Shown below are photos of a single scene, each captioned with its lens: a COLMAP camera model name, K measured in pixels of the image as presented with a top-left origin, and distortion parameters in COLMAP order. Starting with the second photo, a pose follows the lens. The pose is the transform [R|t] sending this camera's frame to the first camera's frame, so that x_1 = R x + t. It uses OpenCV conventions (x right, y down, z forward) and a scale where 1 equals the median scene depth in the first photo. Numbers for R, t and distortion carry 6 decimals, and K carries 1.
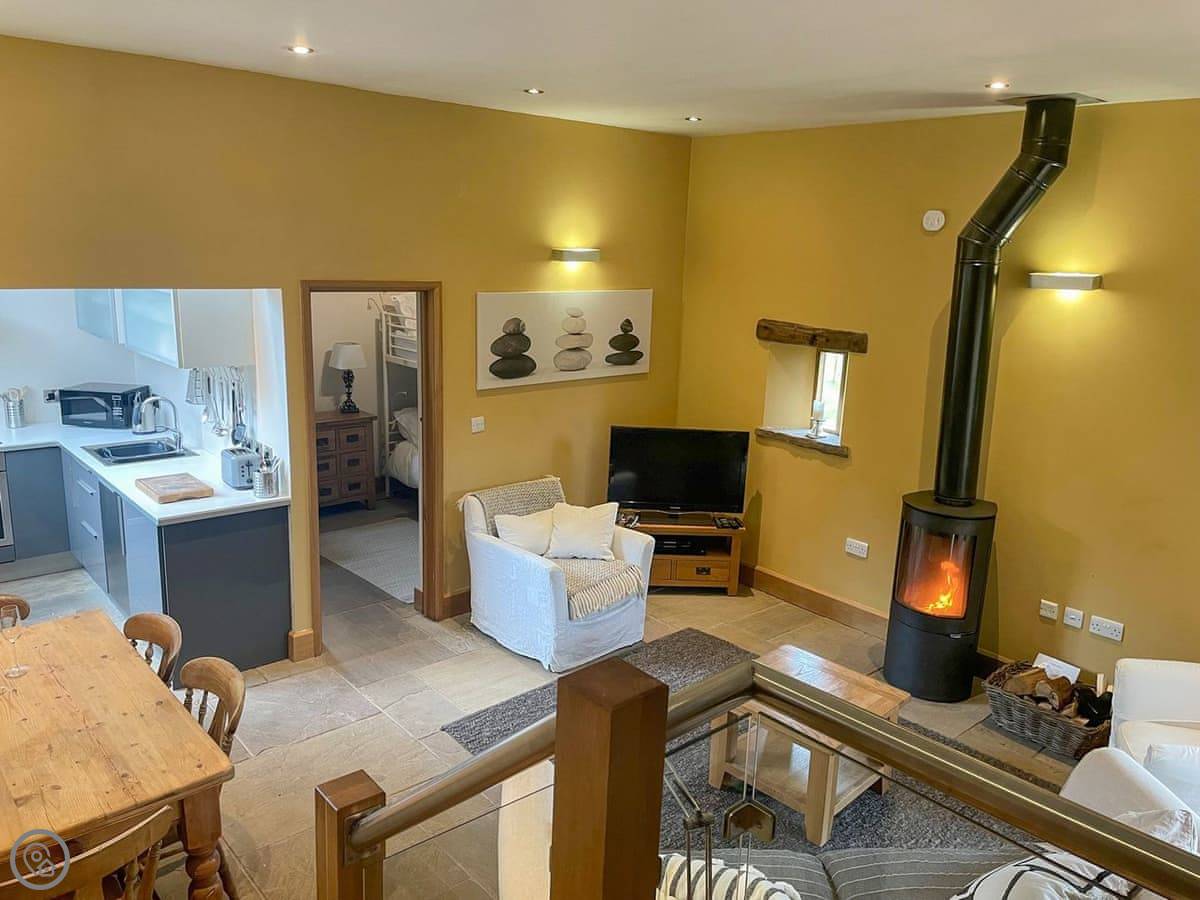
lens RADIAL K [[909.0, 0, 603.0], [0, 909.0, 440.8], [0, 0, 1]] dist [0.099107, -0.130309]
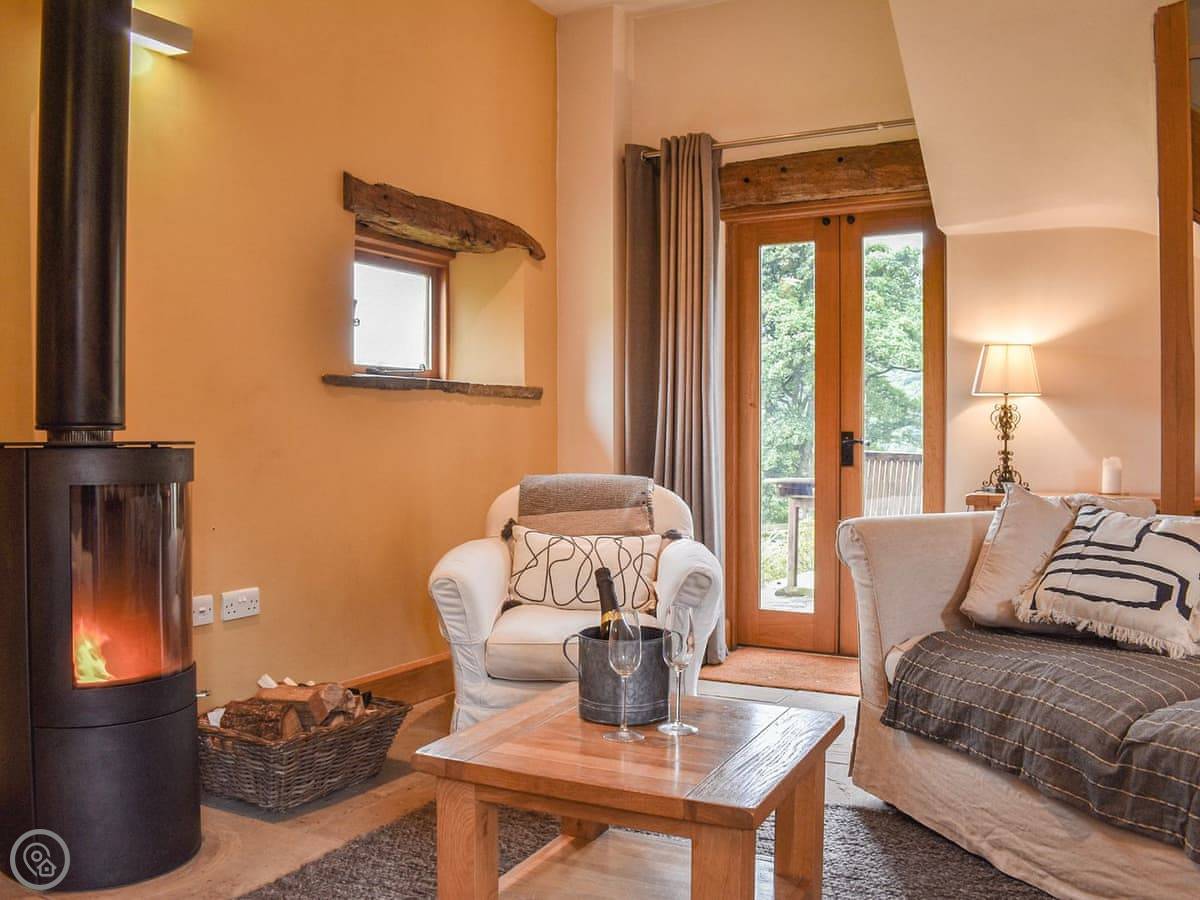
lens RADIAL K [[1052.7, 0, 600.0], [0, 1052.7, 450.0], [0, 0, 1]] dist [-0.098712, 0.011803]
pose [[-0.319230, -0.049411, 0.946388, -0.176867], [0.200149, 0.972598, 0.118293, 0.056921], [-0.926300, 0.227182, -0.300593, 0.841716]]
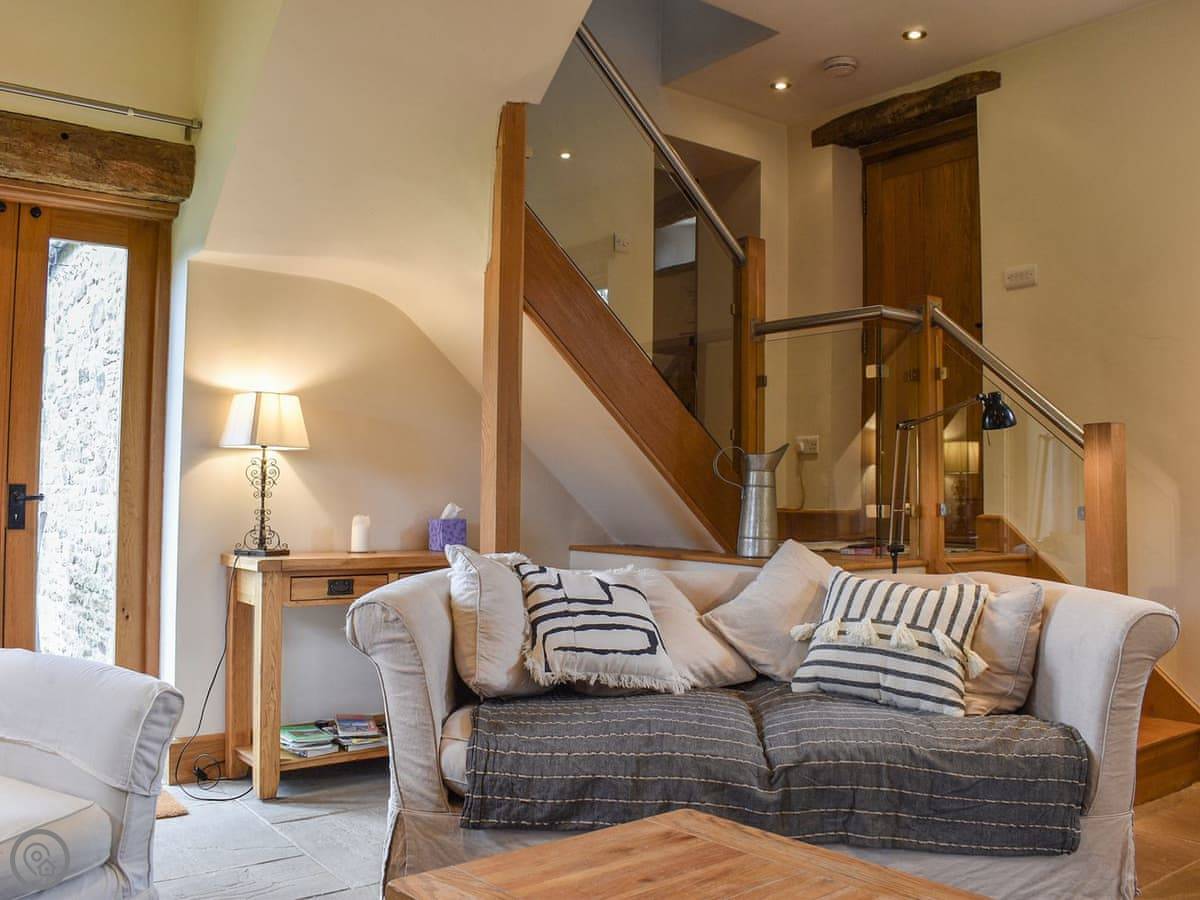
lens RADIAL K [[1052.7, 0, 600.0], [0, 1052.7, 450.0], [0, 0, 1]] dist [-0.098712, 0.011803]
pose [[-0.995170, -0.043313, 0.088091, 0.167262], [-0.026487, 0.982588, 0.183898, 0.034560], [-0.094522, 0.180676, -0.978990, 0.989278]]
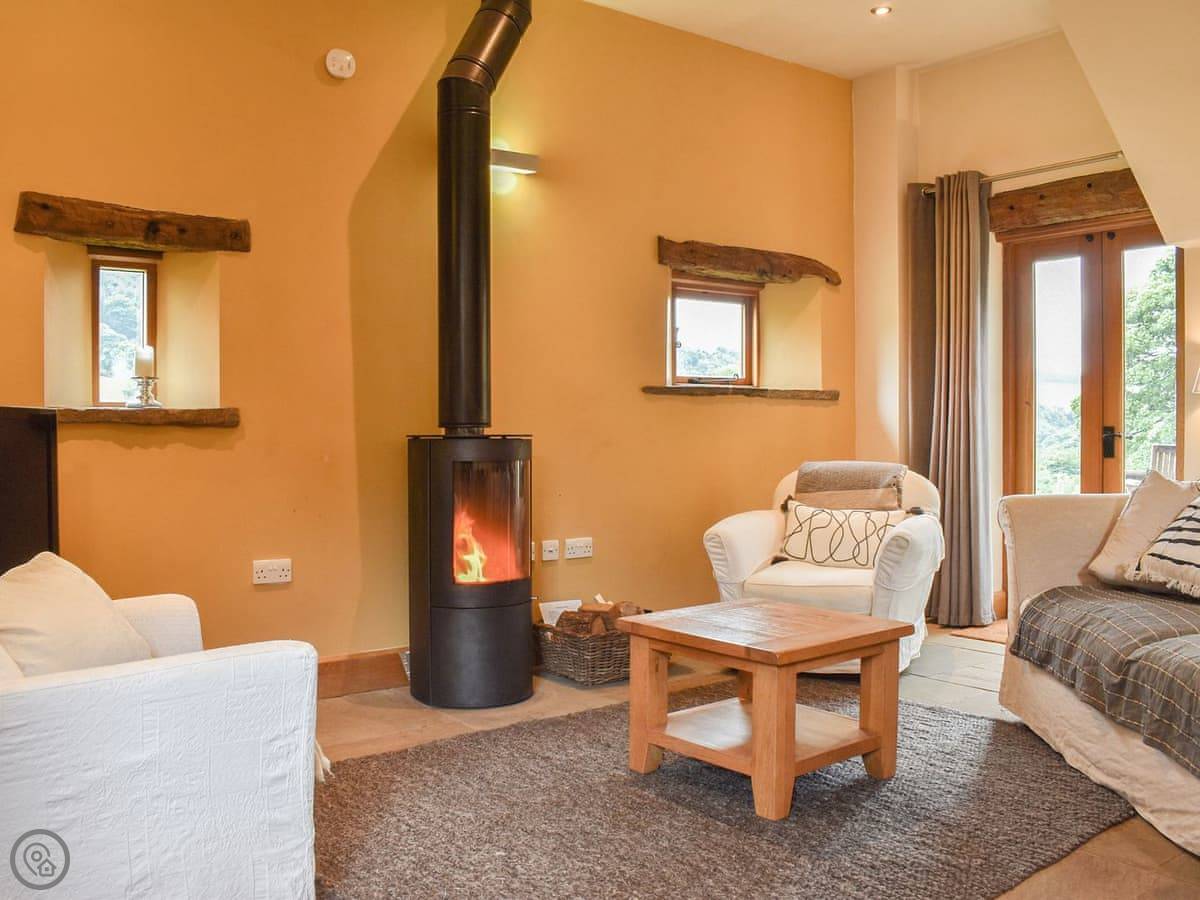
lens RADIAL K [[1052.7, 0, 600.0], [0, 1052.7, 450.0], [0, 0, 1]] dist [-0.098712, 0.011803]
pose [[0.091479, -0.055293, 0.994271, -0.415191], [0.227543, 0.973202, 0.033186, 0.069173], [-0.969462, 0.223204, 0.101609, 0.747232]]
